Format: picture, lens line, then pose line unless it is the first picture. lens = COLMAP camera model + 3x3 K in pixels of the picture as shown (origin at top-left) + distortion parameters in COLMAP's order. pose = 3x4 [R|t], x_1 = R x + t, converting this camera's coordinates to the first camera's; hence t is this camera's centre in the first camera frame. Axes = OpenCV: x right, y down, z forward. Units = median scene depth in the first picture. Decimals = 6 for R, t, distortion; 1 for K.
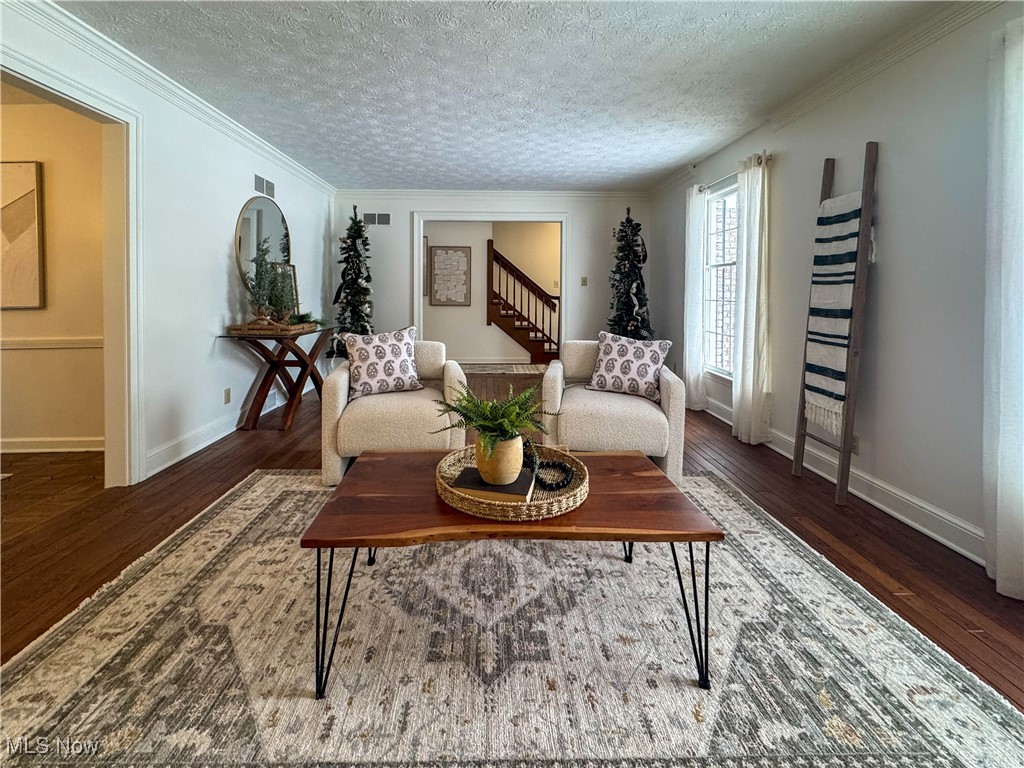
lens RADIAL K [[416.1, 0, 588.7], [0, 416.1, 284.2], [0, 0, 1]] dist [-0.004161, 0.000374]
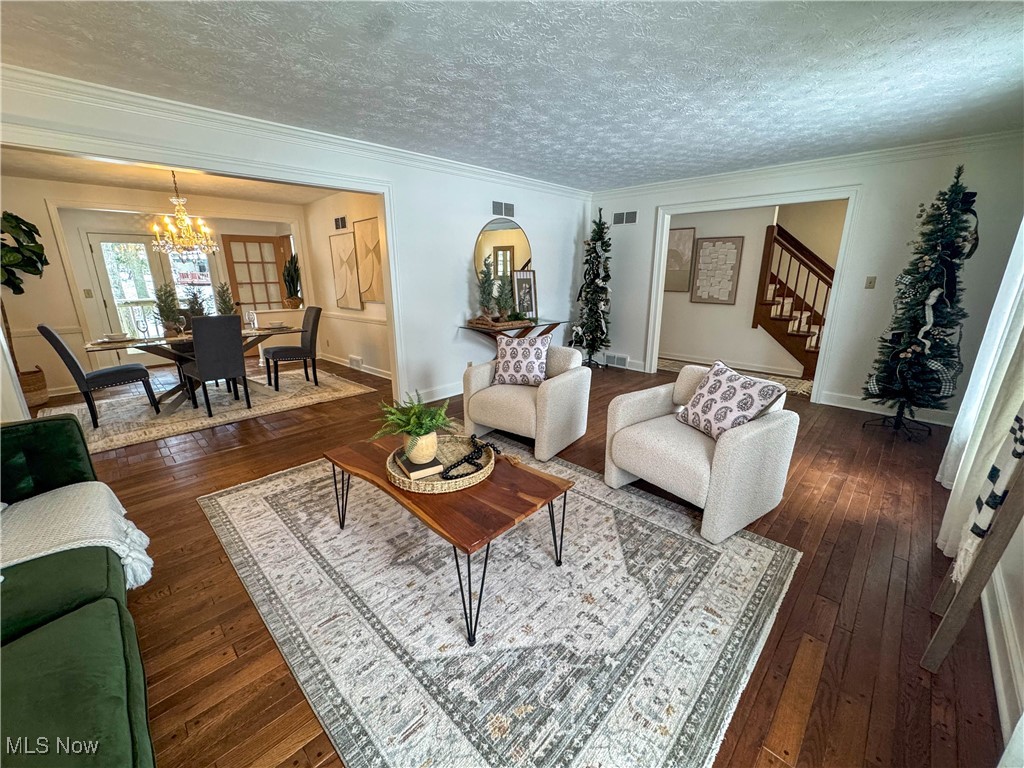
lens RADIAL K [[416.1, 0, 516.1], [0, 416.1, 385.2], [0, 0, 1]] dist [-0.004161, 0.000374]
pose [[0.703610, 0.183717, -0.686426, 0.304790], [-0.005367, 0.967346, 0.253402, -0.050010], [0.710566, -0.174612, 0.681621, 0.085736]]
